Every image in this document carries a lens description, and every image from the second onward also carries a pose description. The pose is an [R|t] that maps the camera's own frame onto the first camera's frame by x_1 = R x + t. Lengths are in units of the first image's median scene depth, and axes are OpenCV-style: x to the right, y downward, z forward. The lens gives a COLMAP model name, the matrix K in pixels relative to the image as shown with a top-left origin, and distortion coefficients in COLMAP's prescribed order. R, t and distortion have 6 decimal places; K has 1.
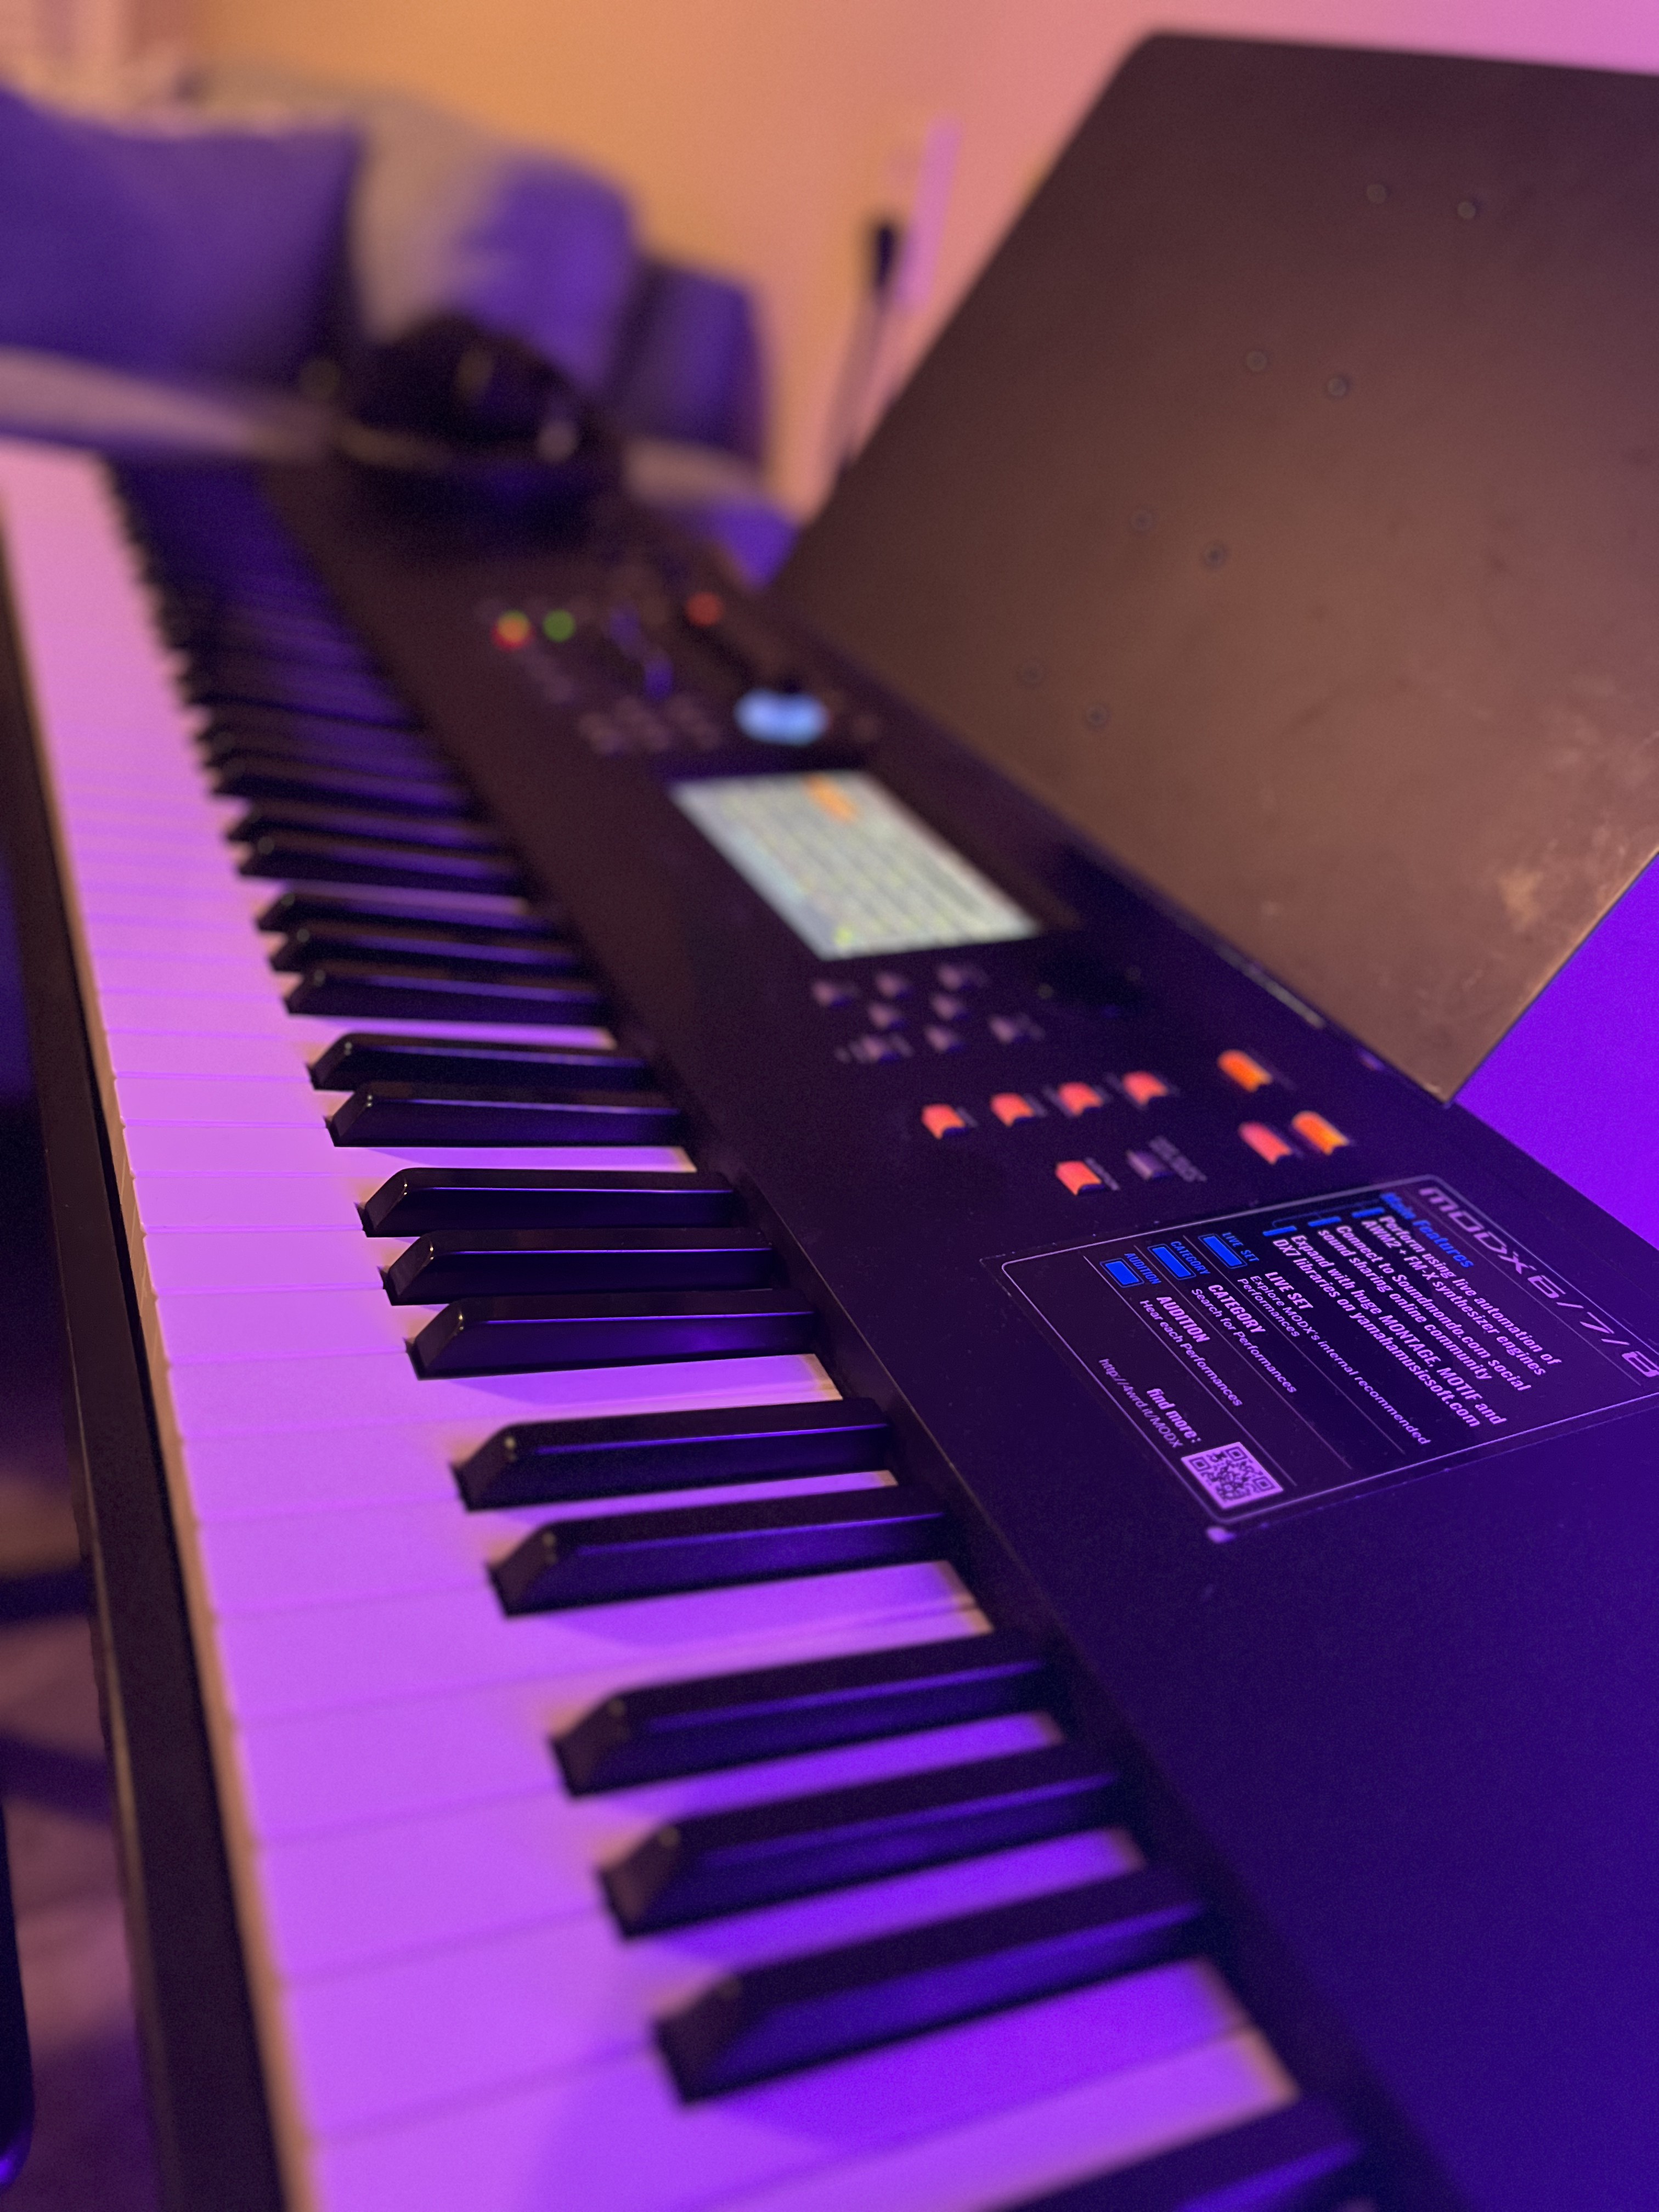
lens RADIAL K [[1657.4, 0, 829.5], [0, 1657.4, 1106.0], [0, 0, 1]] dist [0.004437, 0.007972]
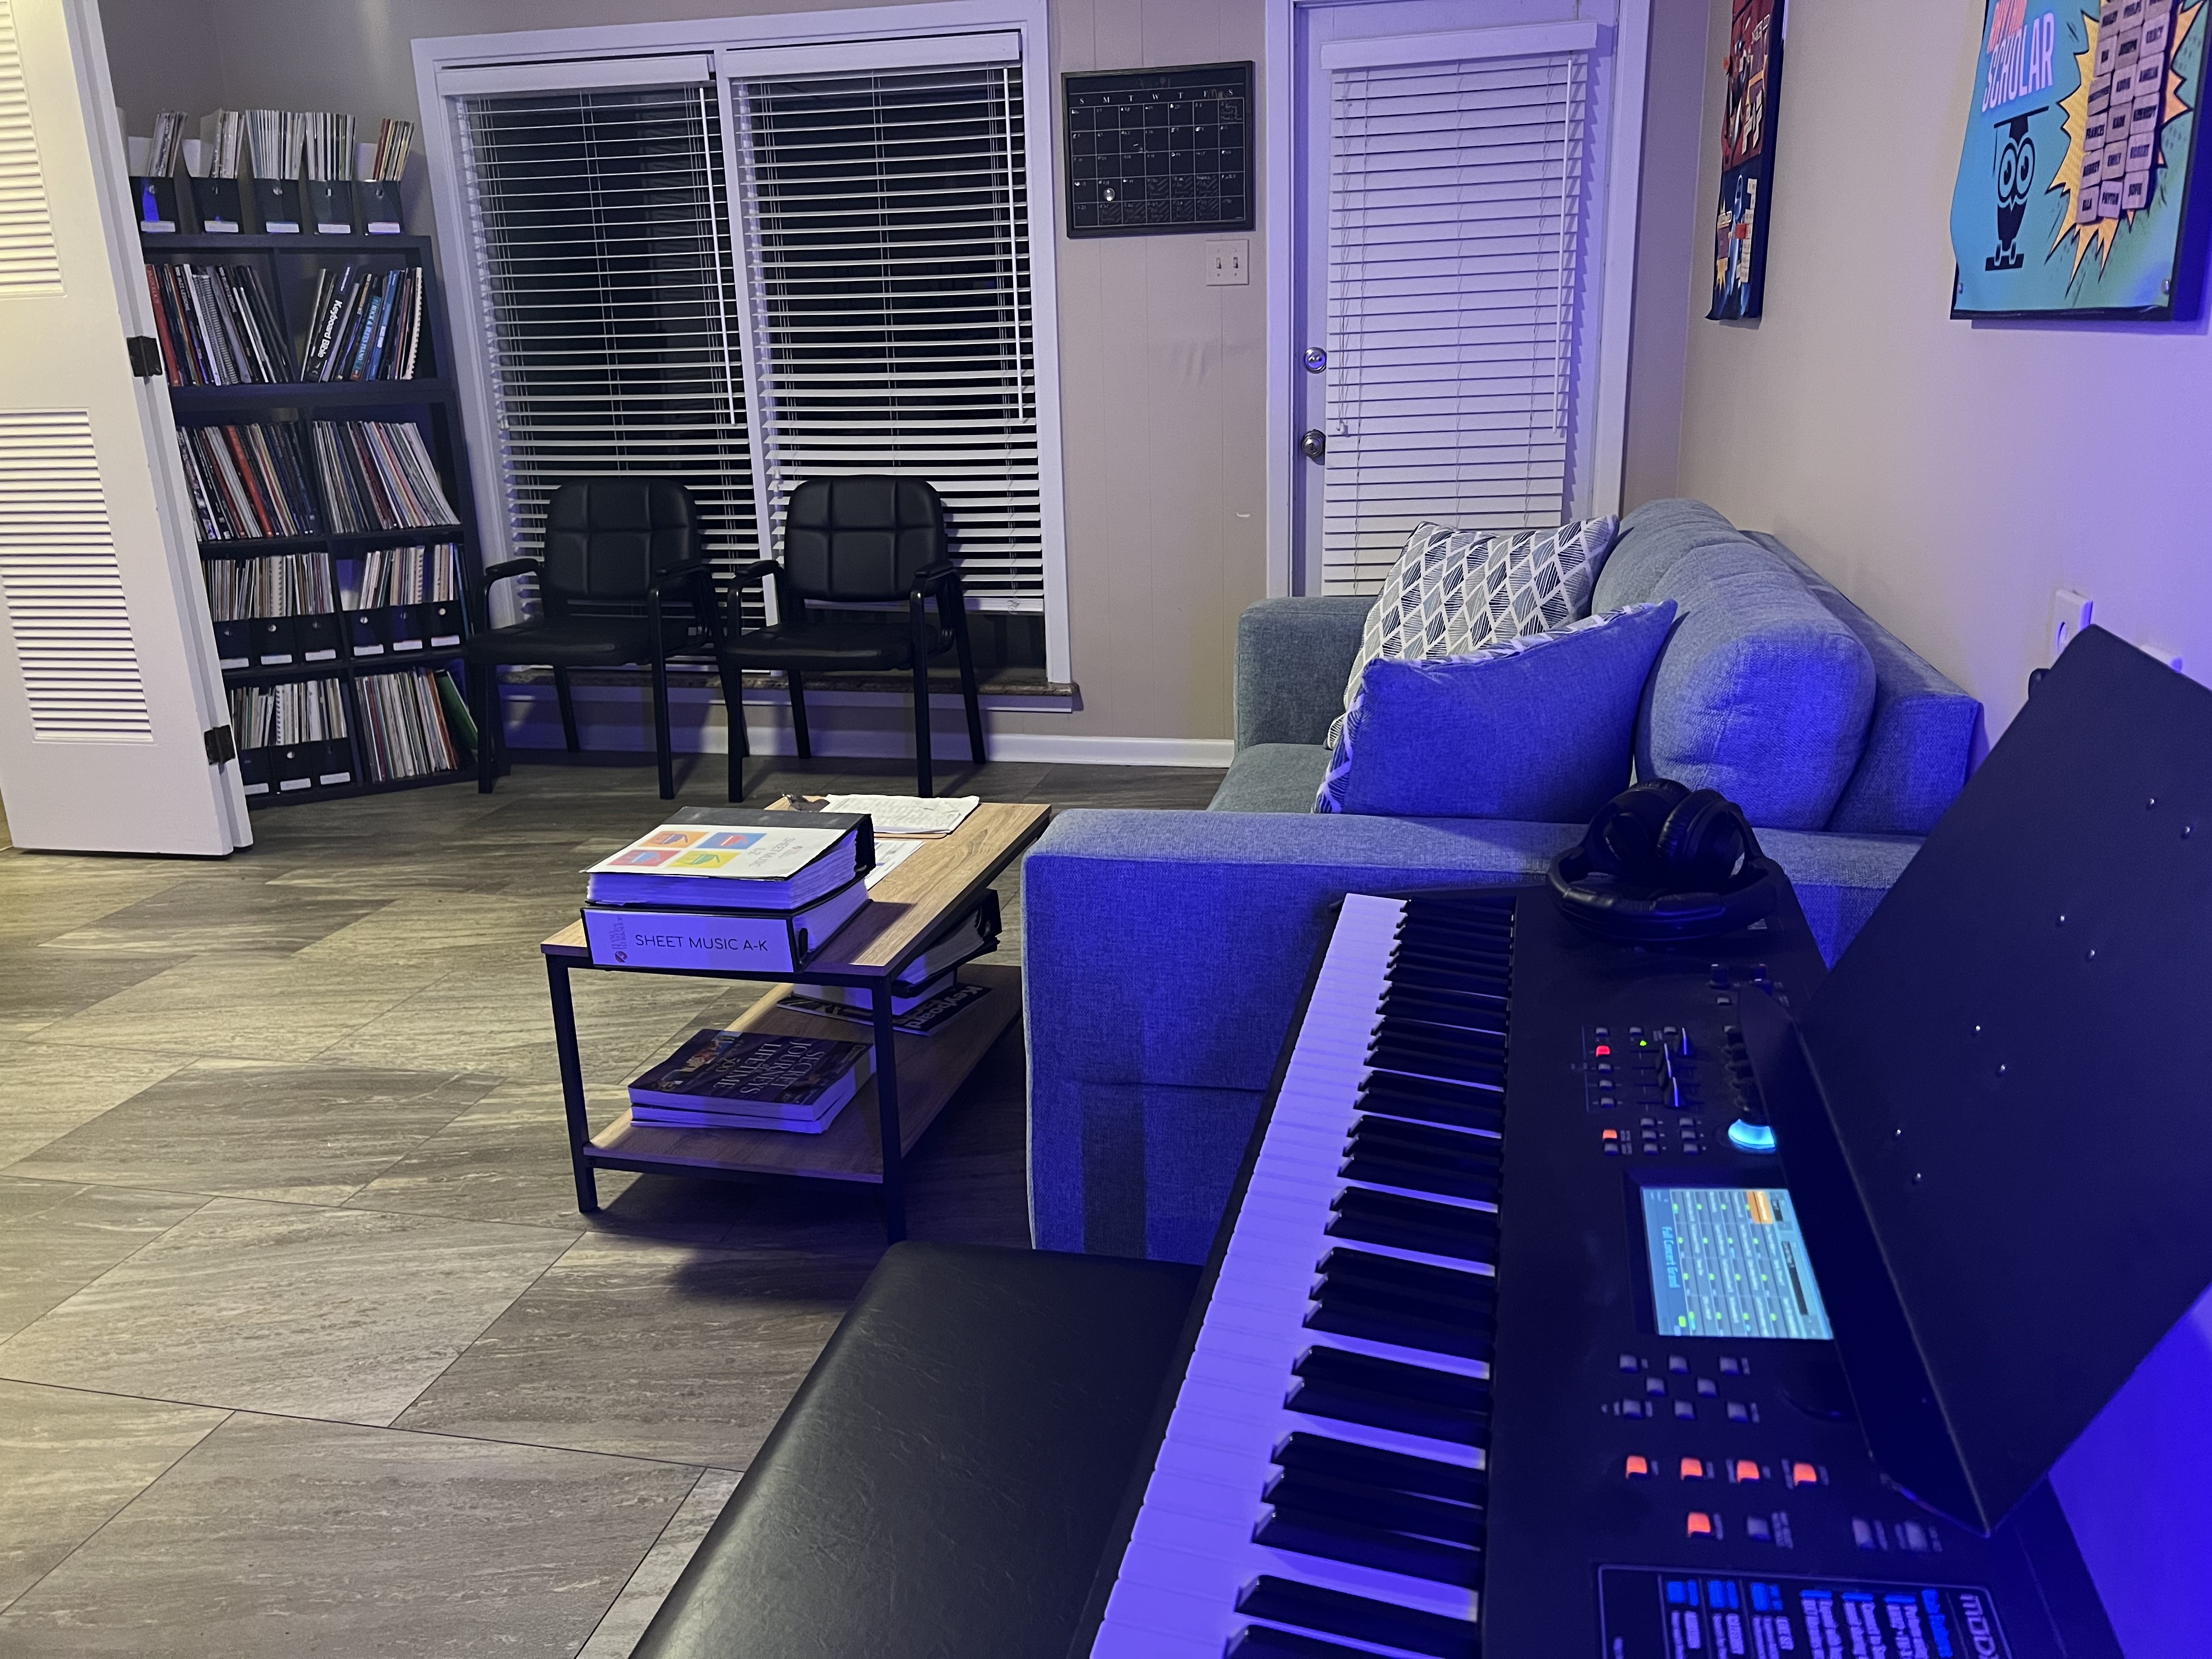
lens RADIAL K [[1698.2, 0, 1106.0], [0, 1698.2, 829.5], [0, 0, 1]] dist [0.002168, -0.040696]
pose [[0.749738, -0.028267, -0.661131, 0.763191], [-0.155052, 0.963770, -0.217038, -0.144009], [0.643314, 0.265231, 0.718192, -0.595400]]
